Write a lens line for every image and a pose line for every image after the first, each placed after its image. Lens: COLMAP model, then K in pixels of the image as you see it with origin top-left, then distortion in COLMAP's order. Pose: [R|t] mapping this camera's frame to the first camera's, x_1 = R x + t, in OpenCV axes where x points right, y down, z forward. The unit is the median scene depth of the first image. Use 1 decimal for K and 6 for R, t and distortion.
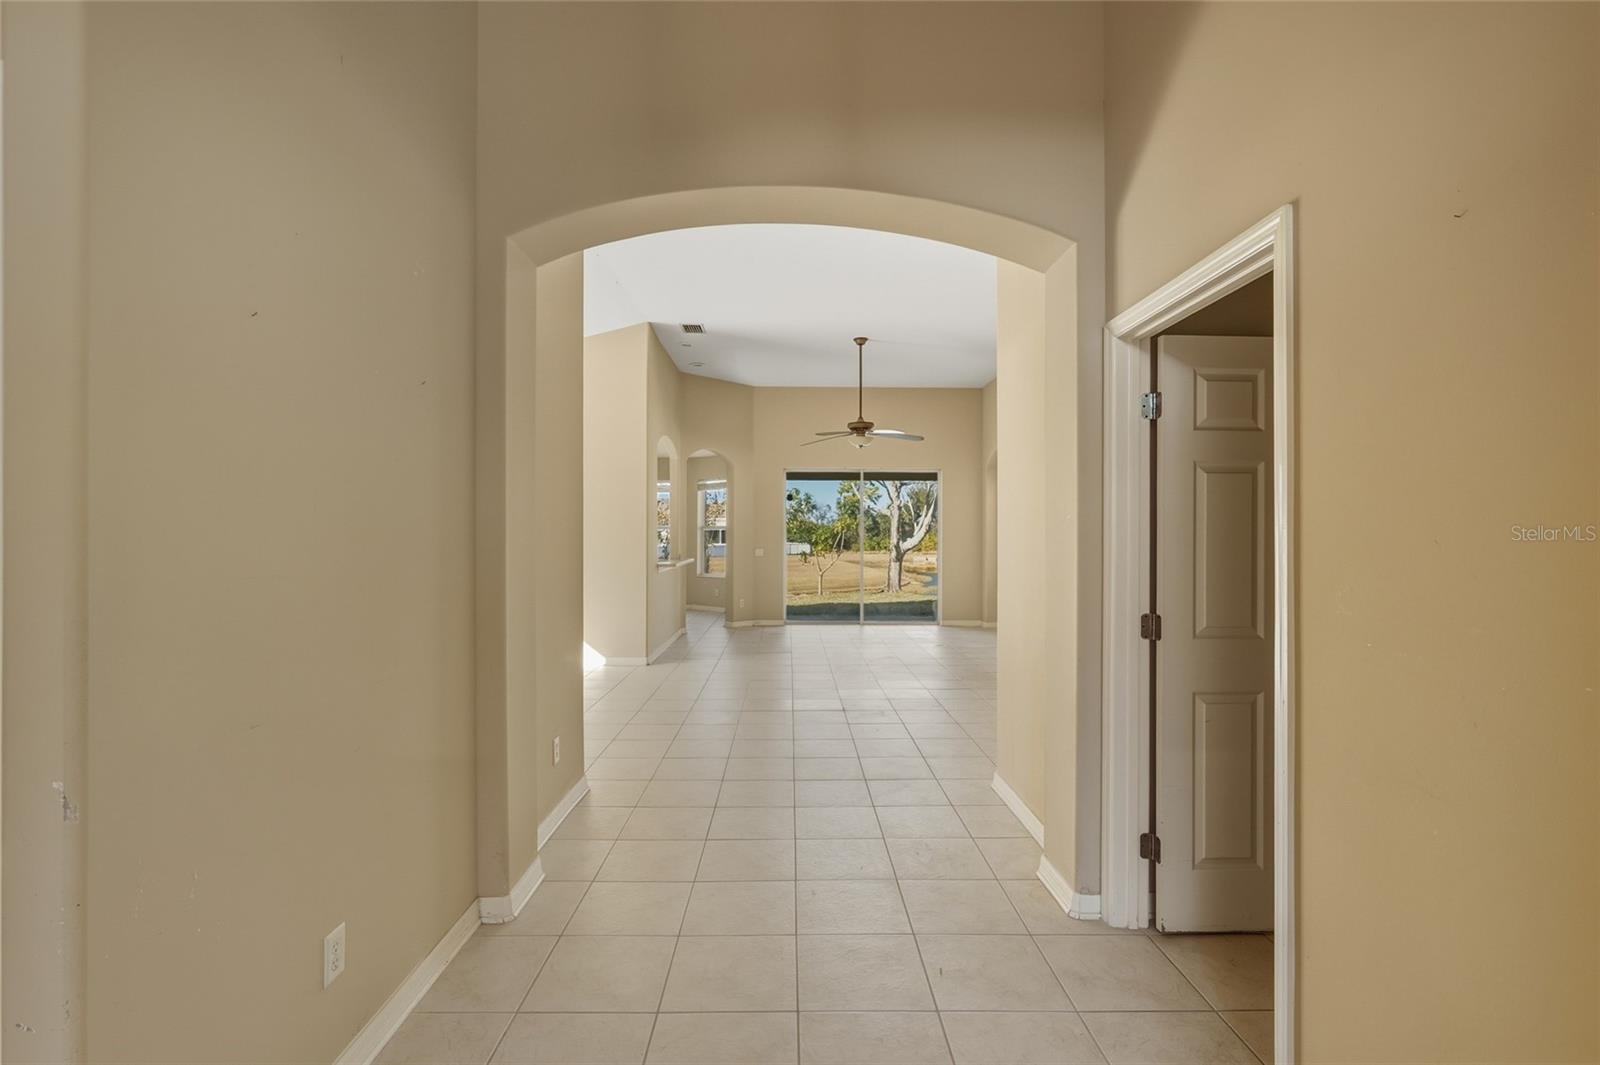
lens RADIAL K [[734.8, 0, 800.0], [0, 734.8, 532.5], [0, 0, 1]] dist [-0.002432, 0.000079]
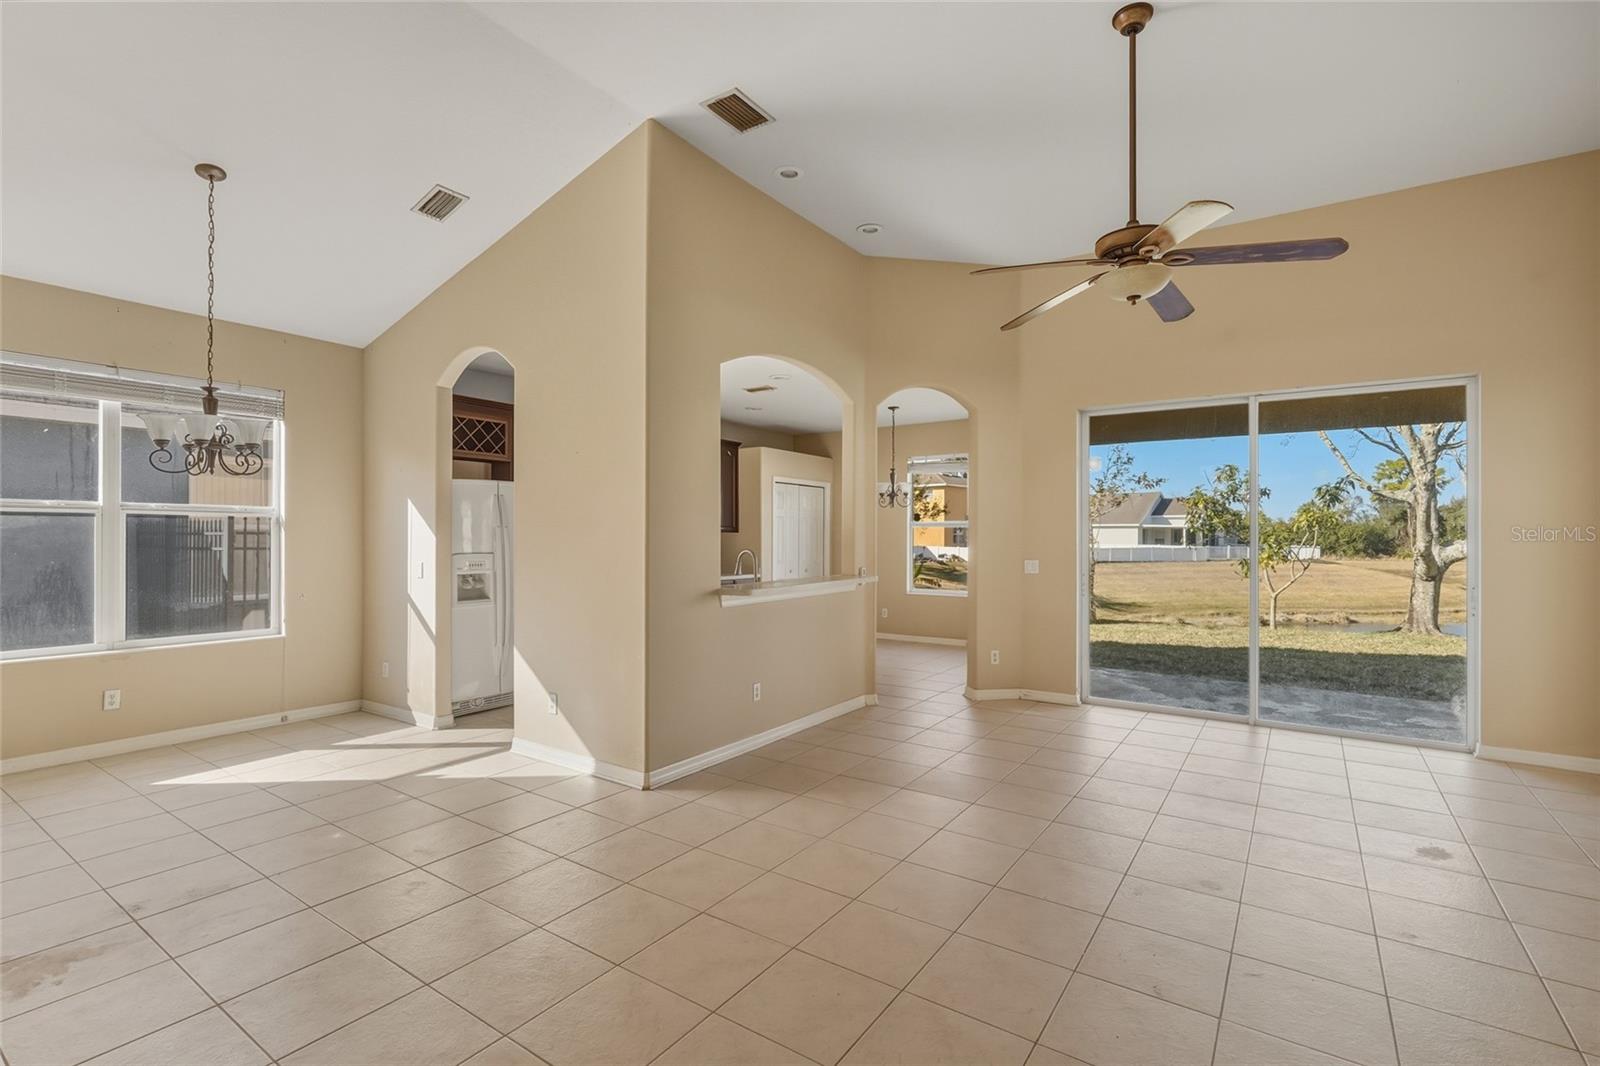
lens RADIAL K [[730.7, 0, 800.0], [0, 730.7, 533.0], [0, 0, 1]] dist [-0.001893, -0.000244]
pose [[0.811094, -0.002583, -0.584910, 0.121626], [0.002420, 0.999997, -0.001059, 0.002081], [0.584911, -0.000557, 0.811097, 0.447606]]
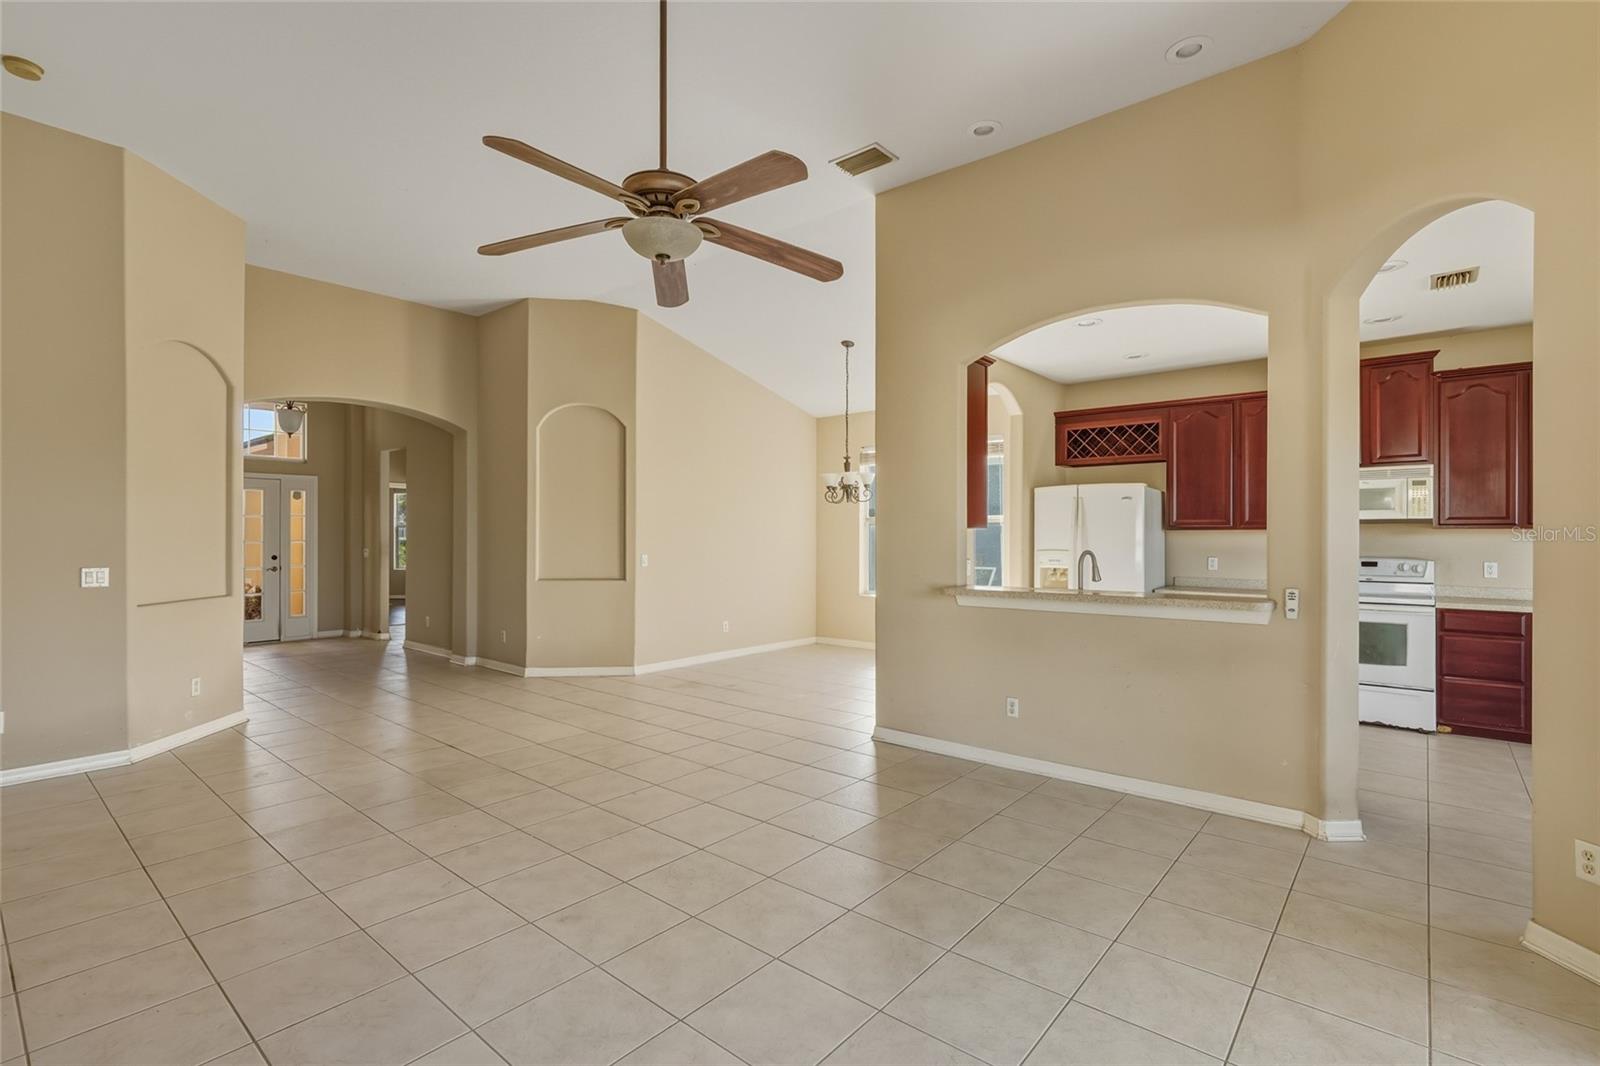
lens RADIAL K [[734.8, 0, 800.0], [0, 734.8, 533.0], [0, 0, 1]] dist [-0.002432, 0.000079]
pose [[-0.664624, -0.003705, -0.747169, 0.212274], [0.003146, 0.999965, -0.007757, 0.005244], [0.747171, -0.007507, -0.664589, 0.941931]]
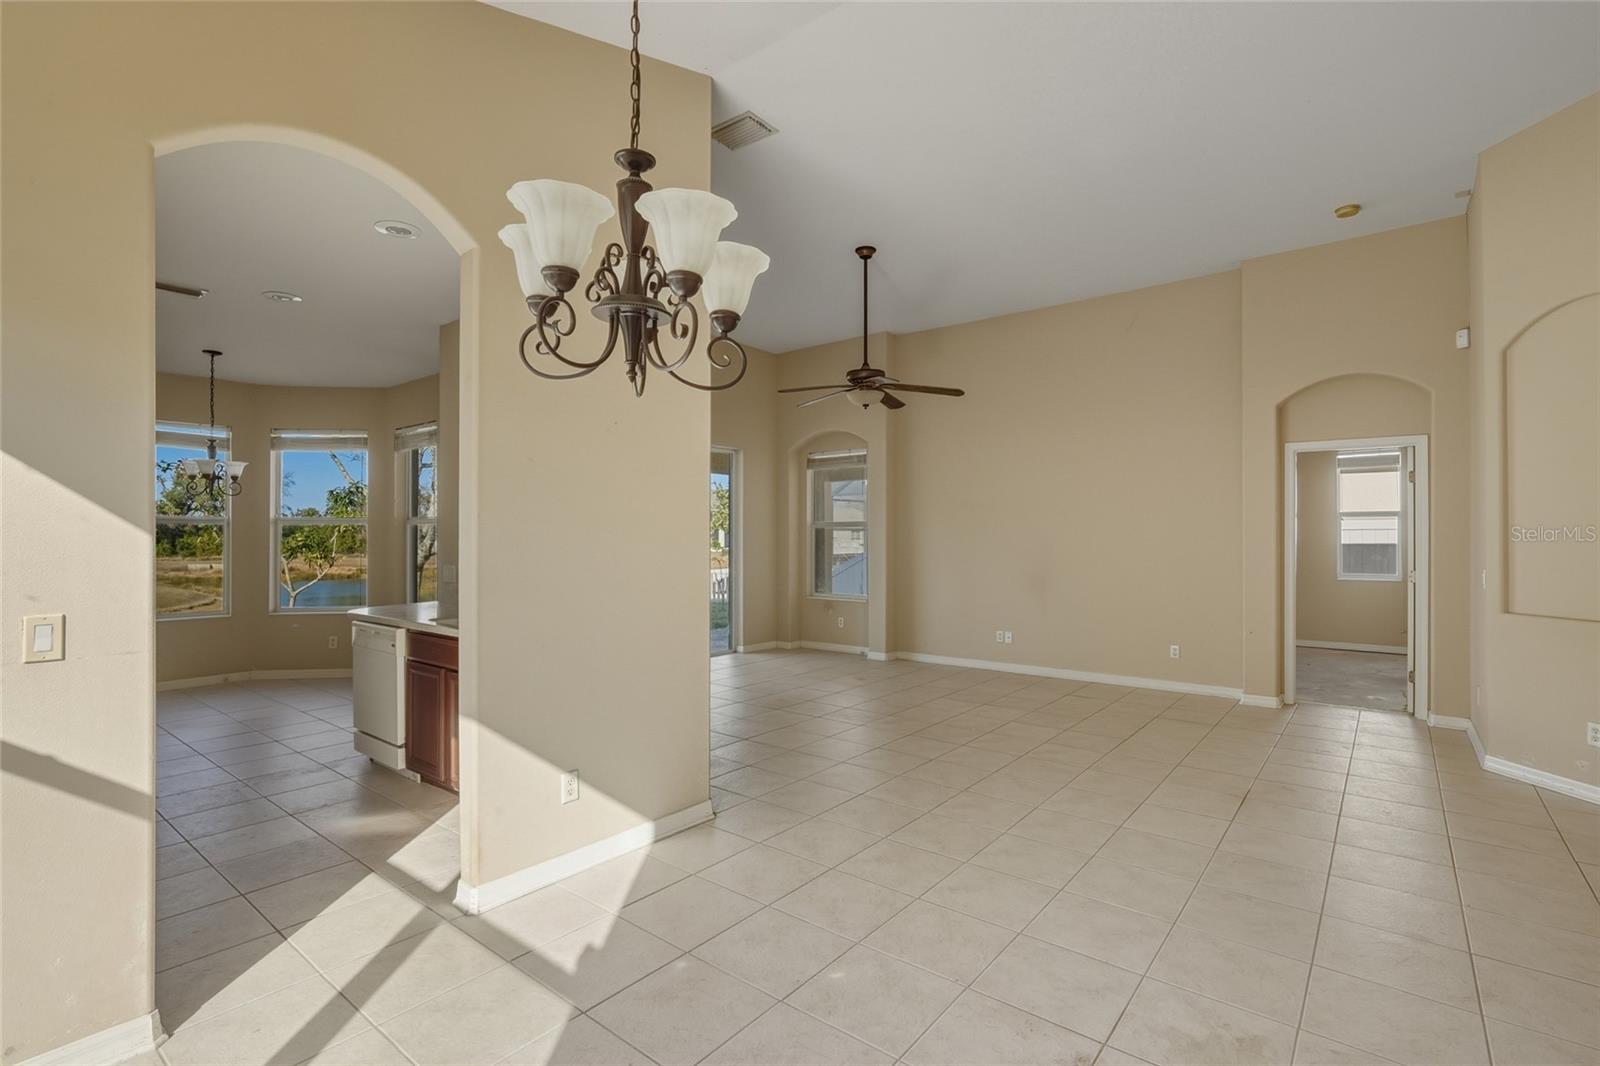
lens RADIAL K [[734.8, 0, 800.0], [0, 734.8, 533.0], [0, 0, 1]] dist [-0.002432, 0.000079]
pose [[0.631089, 0.003845, 0.775701, -0.363497], [-0.004284, 0.999990, -0.001471, 0.001561], [-0.775698, -0.002395, 0.631099, 0.456081]]
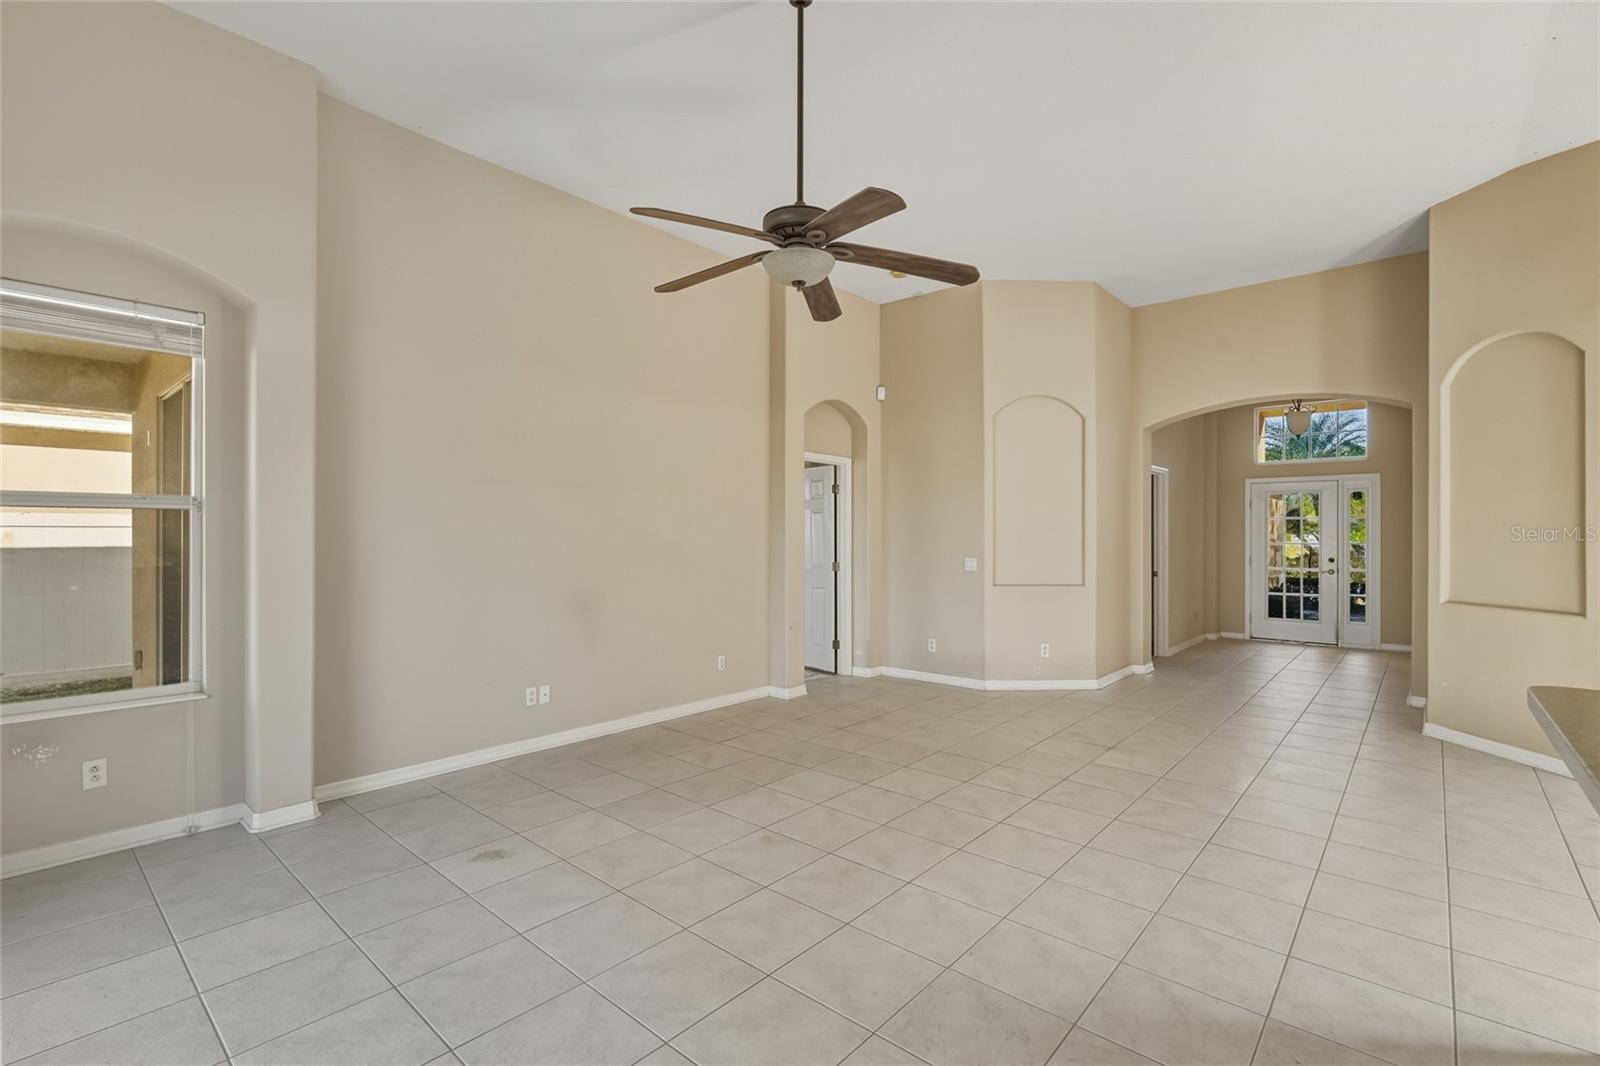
lens RADIAL K [[723.3, 0, 800.0], [0, 723.3, 533.0], [0, 0, 1]] dist [-0.001293, 0.000123]
pose [[-0.737620, -0.001144, 0.675215, -0.112644], [-0.007101, 0.999956, -0.006062, 0.003598], [-0.675179, -0.009266, -0.737596, 0.939113]]
